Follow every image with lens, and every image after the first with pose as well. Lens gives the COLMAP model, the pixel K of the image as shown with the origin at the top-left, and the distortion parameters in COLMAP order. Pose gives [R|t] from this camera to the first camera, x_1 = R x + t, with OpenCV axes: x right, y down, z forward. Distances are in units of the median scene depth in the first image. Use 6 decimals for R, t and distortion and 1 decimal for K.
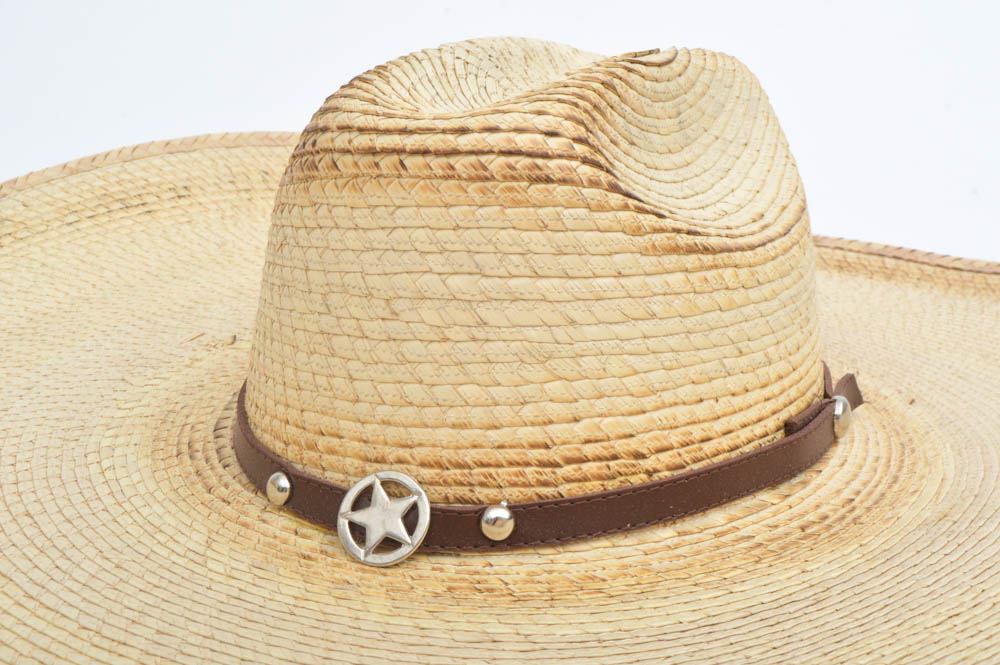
lens RADIAL K [[1432.5, 0, 502.5], [0, 1432.5, 339.4], [0, 0, 1]] dist [0.062646, 0.000000]
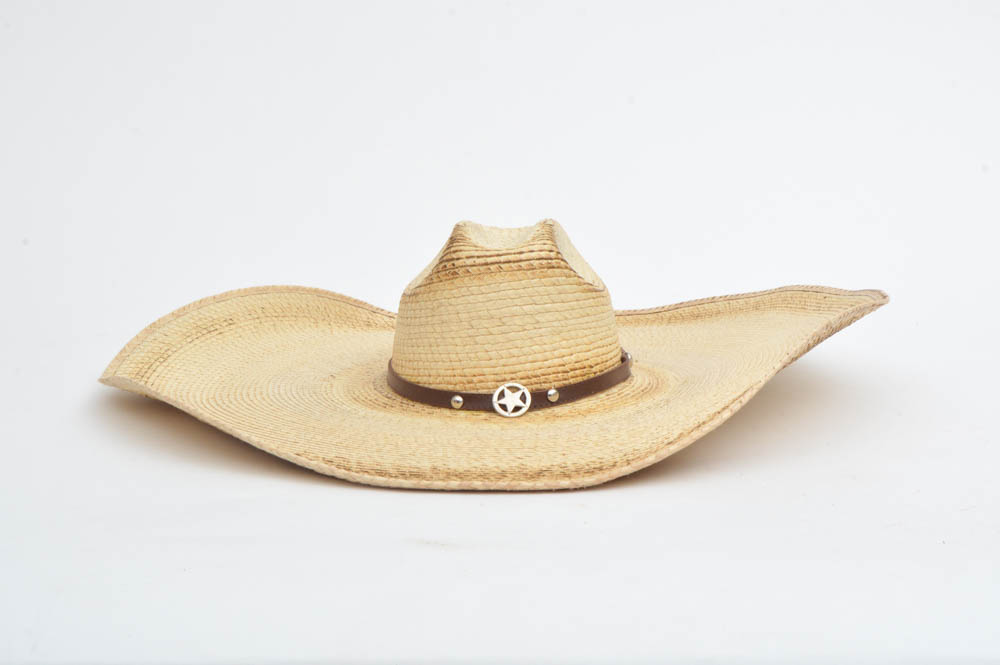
lens RADIAL K [[1432.5, 0, 498.3], [0, 1432.5, 329.3], [0, 0, 1]] dist [0.062646, 0.000000]
pose [[0.904710, -0.106287, 0.412556, -1.177912], [0.161708, 0.981581, -0.101733, 0.260860], [-0.394145, 0.158752, 0.905234, -1.389647]]
